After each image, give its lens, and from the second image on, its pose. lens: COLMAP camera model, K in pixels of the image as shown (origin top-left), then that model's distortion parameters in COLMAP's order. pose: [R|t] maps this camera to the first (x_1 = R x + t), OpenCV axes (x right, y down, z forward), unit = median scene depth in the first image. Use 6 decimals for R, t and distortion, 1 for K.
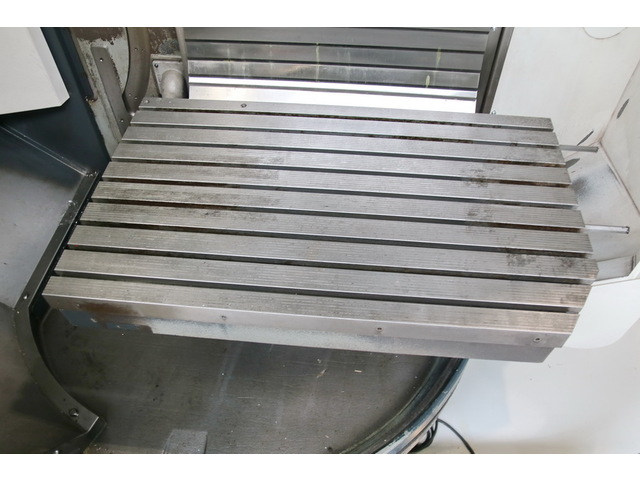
lens RADIAL K [[516.3, 0, 318.0], [0, 516.3, 247.1], [0, 0, 1]] dist [-0.100506, 0.064013]
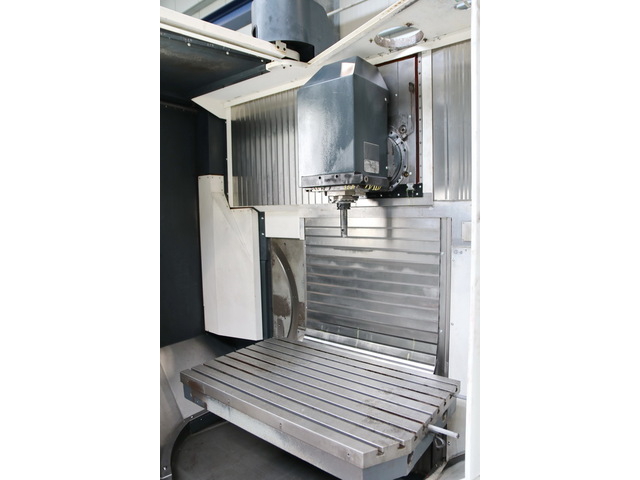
lens RADIAL K [[373.1, 0, 324.0], [0, 373.1, 241.0], [0, 0, 1]] dist [-0.087917, 0.009938]
pose [[0.847886, 0.032412, -0.529187, 0.670524], [-0.400379, 0.693439, -0.599032, 0.305518], [0.347543, 0.719786, 0.600935, -0.188976]]
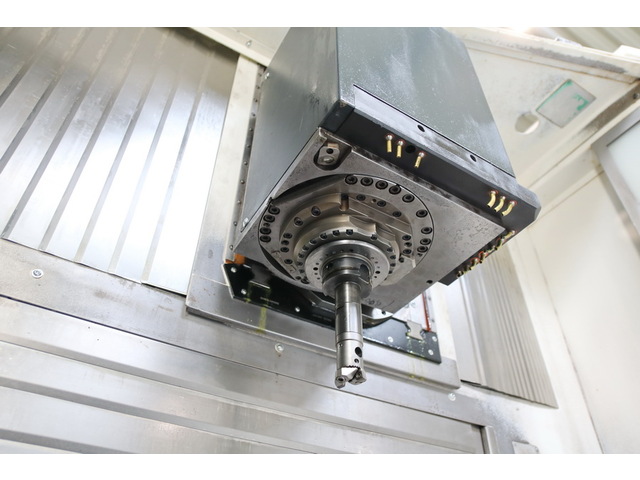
lens RADIAL K [[495.6, 0, 320.9], [0, 495.6, 245.9], [0, 0, 1]] dist [-0.112333, 0.082337]
pose [[0.799564, 0.394843, 0.452544, -0.247126], [0.454932, 0.093747, -0.885578, -0.189471], [-0.392089, 0.913953, -0.104670, 0.585359]]
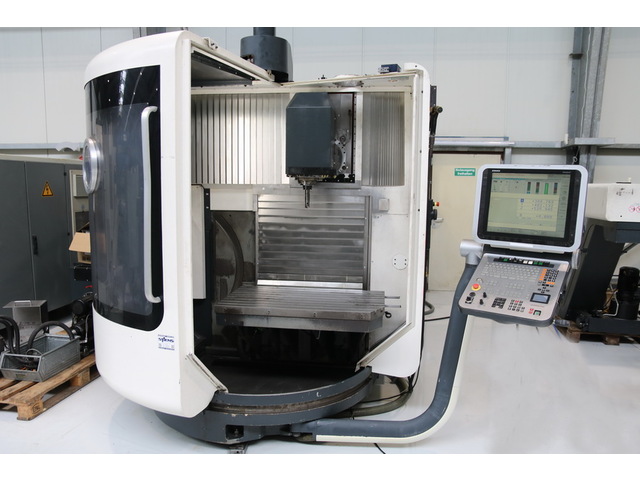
lens RADIAL K [[495.6, 0, 310.3], [0, 495.6, 243.4], [0, 0, 1]] dist [-0.112333, 0.082337]
pose [[0.998525, 0.022226, -0.049540, 0.169545], [-0.050333, 0.721120, -0.690979, 1.435935], [0.020367, 0.692454, 0.721175, -1.153649]]
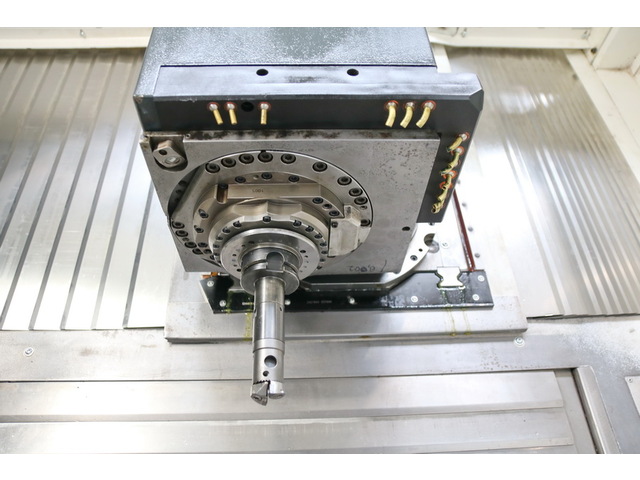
lens RADIAL K [[495.6, 0, 322.4], [0, 495.6, 244.2], [0, 0, 1]] dist [-0.112333, 0.082337]
pose [[0.991595, 0.044630, 0.121442, 0.005922], [0.117046, 0.090566, -0.988988, -0.189179], [-0.055137, 0.994890, 0.084581, 0.490574]]
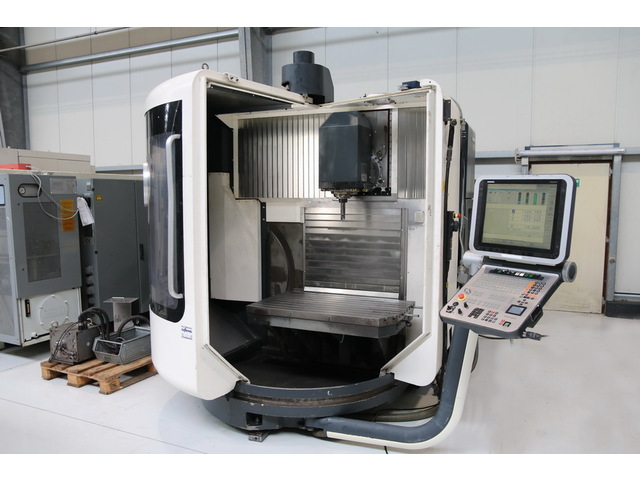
lens RADIAL K [[495.6, 0, 316.4], [0, 495.6, 245.3], [0, 0, 1]] dist [-0.112333, 0.082337]
pose [[0.947754, 0.035902, -0.316976, 0.778314], [-0.249755, 0.701674, -0.667290, 1.492782], [0.198457, 0.711593, 0.673981, -1.203652]]
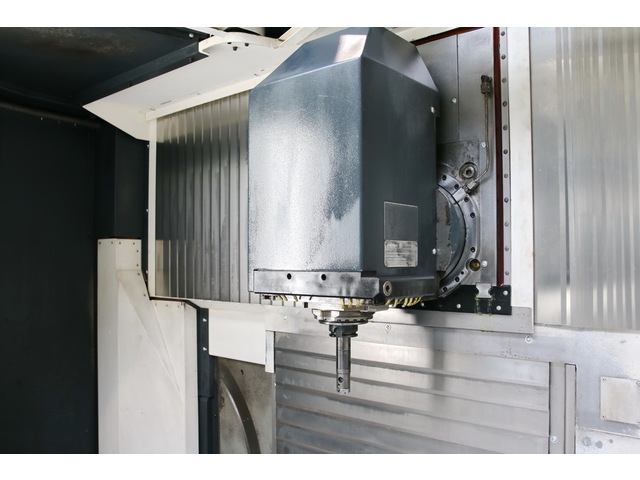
lens RADIAL K [[538.6, 0, 318.8], [0, 538.6, 253.5], [0, 0, 1]] dist [-0.110480, 0.083935]
pose [[0.823206, -0.004340, -0.567727, 0.507453], [-0.439320, 0.628541, -0.641821, -0.082761], [0.359625, 0.777764, 0.515512, -0.041123]]
